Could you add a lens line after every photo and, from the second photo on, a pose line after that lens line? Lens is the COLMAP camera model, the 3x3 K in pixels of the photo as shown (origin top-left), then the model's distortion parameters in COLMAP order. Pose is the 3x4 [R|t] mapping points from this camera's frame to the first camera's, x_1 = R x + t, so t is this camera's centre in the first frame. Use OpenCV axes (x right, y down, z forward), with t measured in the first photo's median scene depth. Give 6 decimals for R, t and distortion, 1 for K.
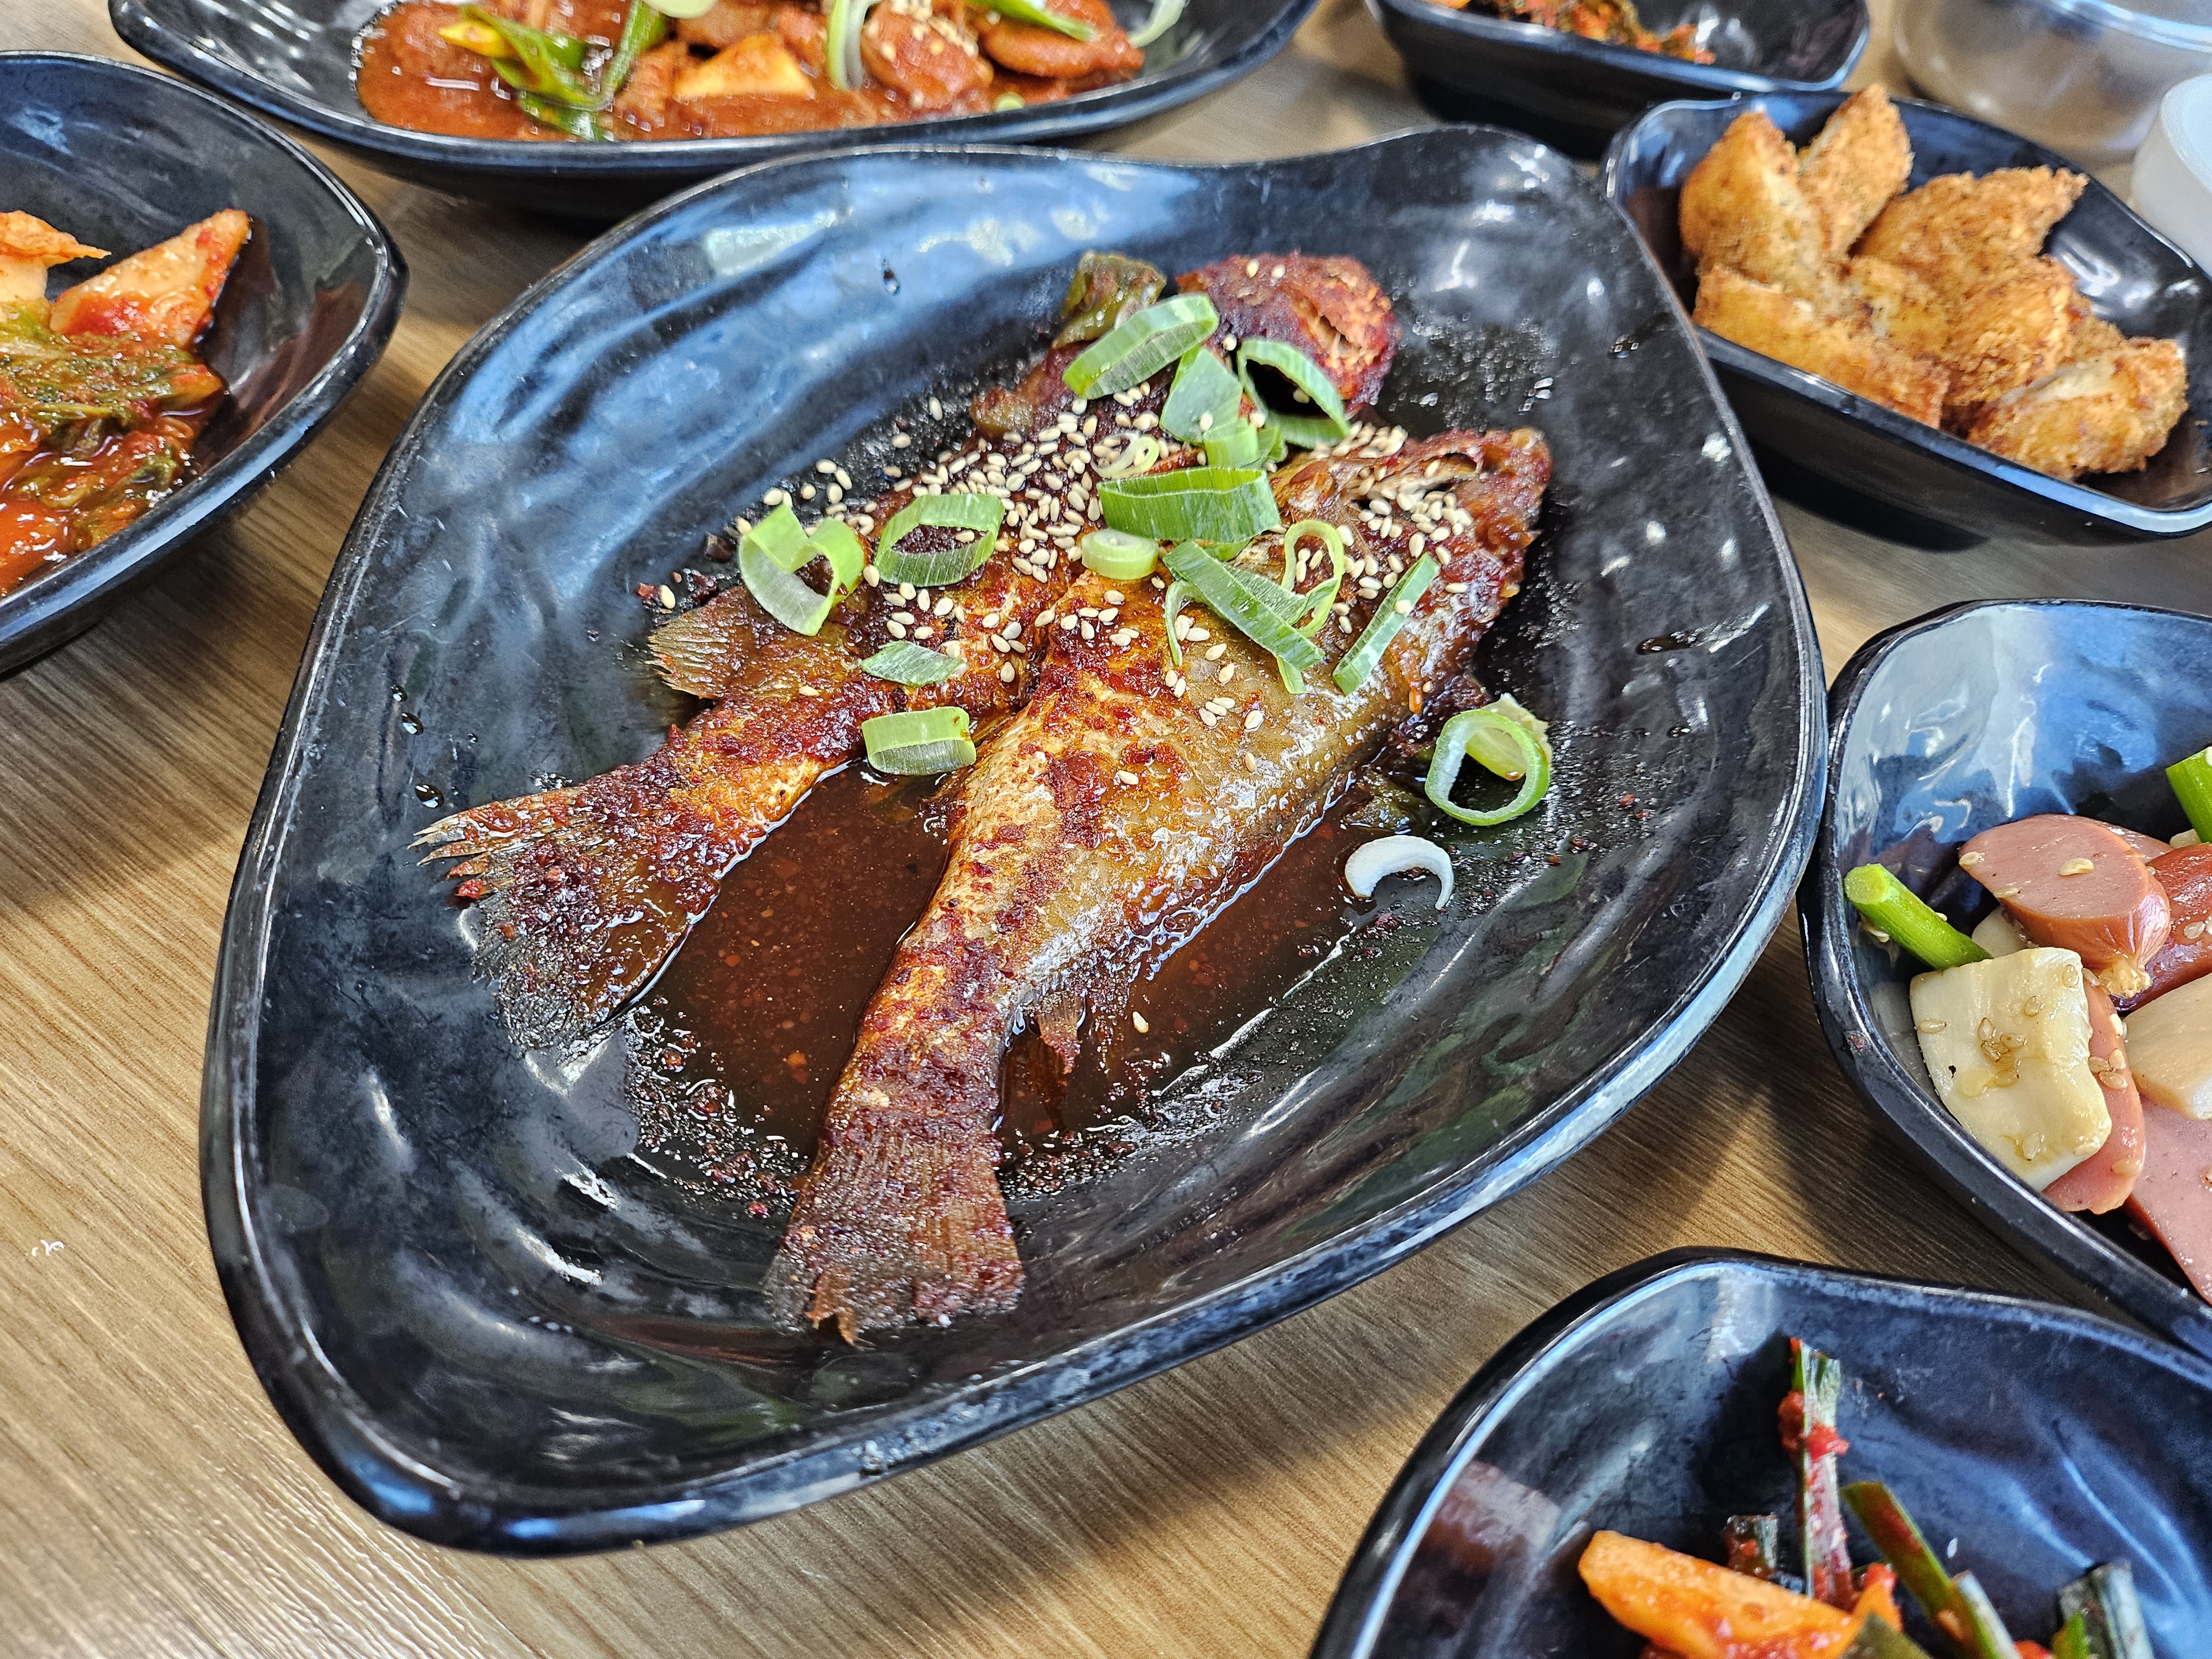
lens RADIAL K [[1551.2, 0, 1104.3], [0, 1551.2, 864.7], [0, 0, 1]] dist [0.042911, -0.088870]
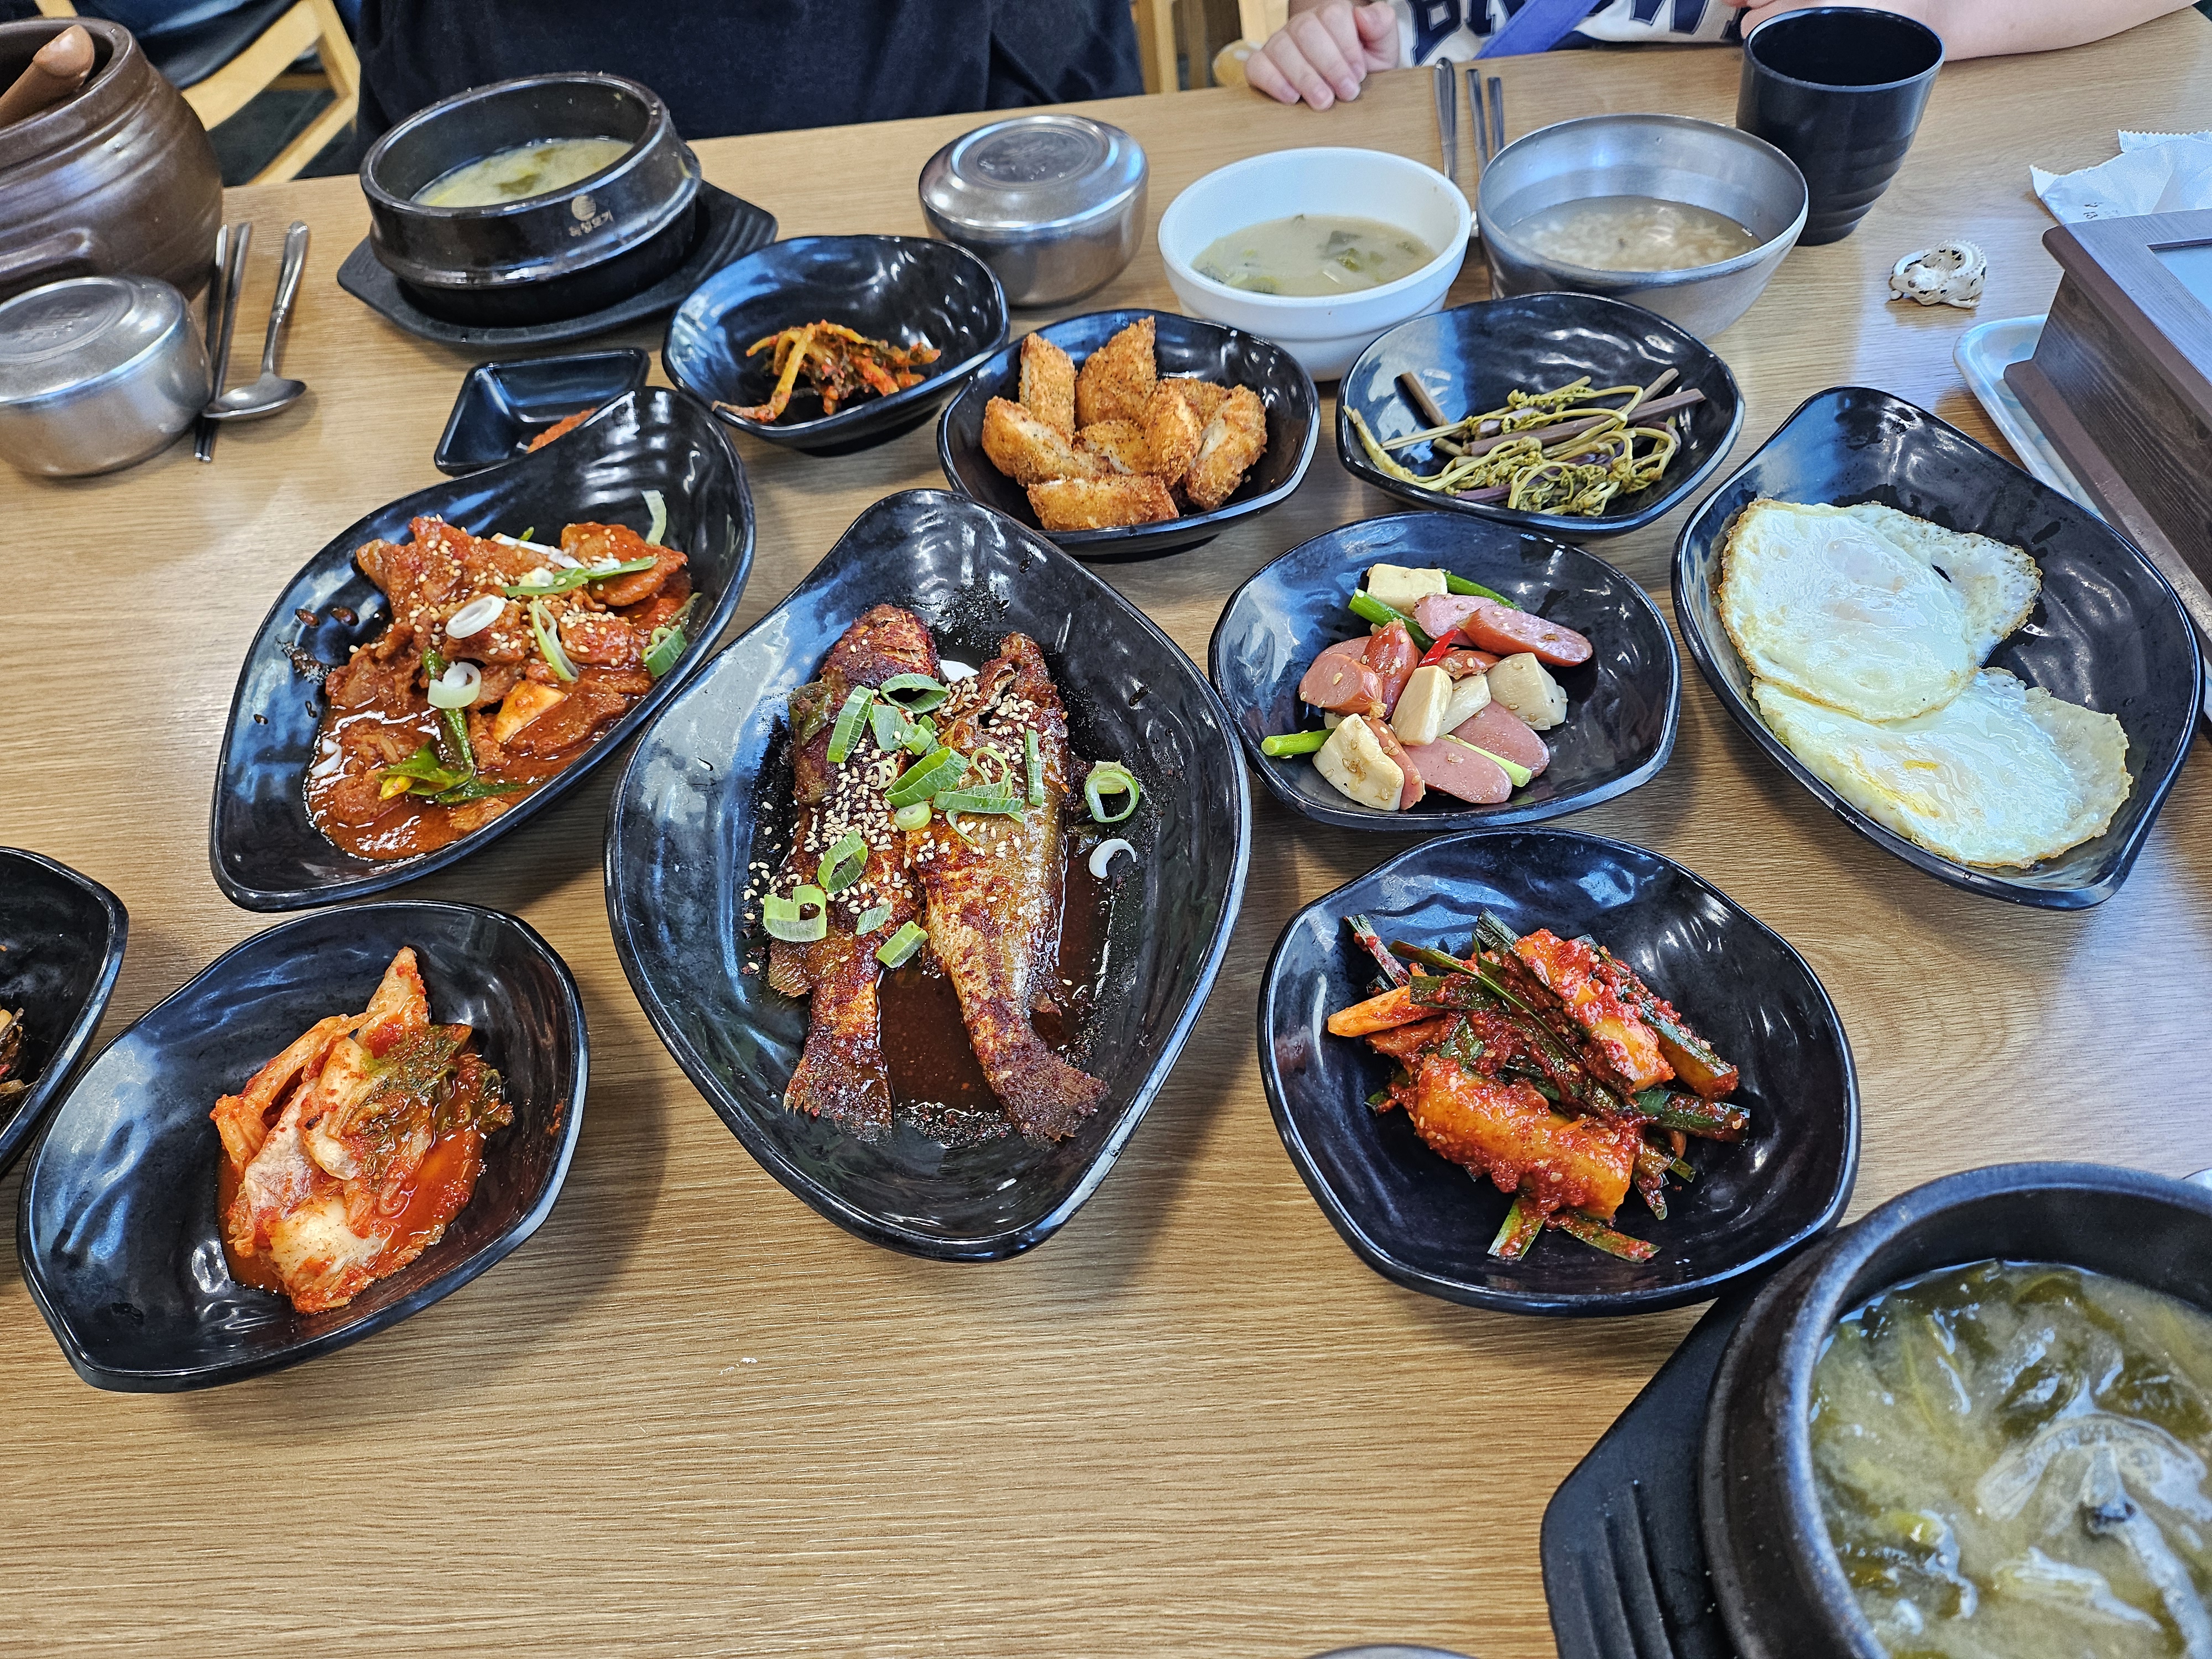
lens RADIAL K [[1551.2, 0, 1104.3], [0, 1551.2, 864.7], [0, 0, 1]] dist [0.042911, -0.088870]
pose [[0.769909, -0.603254, 0.208145, -0.271029], [0.601374, 0.794988, 0.079643, -0.163459], [-0.213518, 0.063855, 0.974850, -1.101976]]
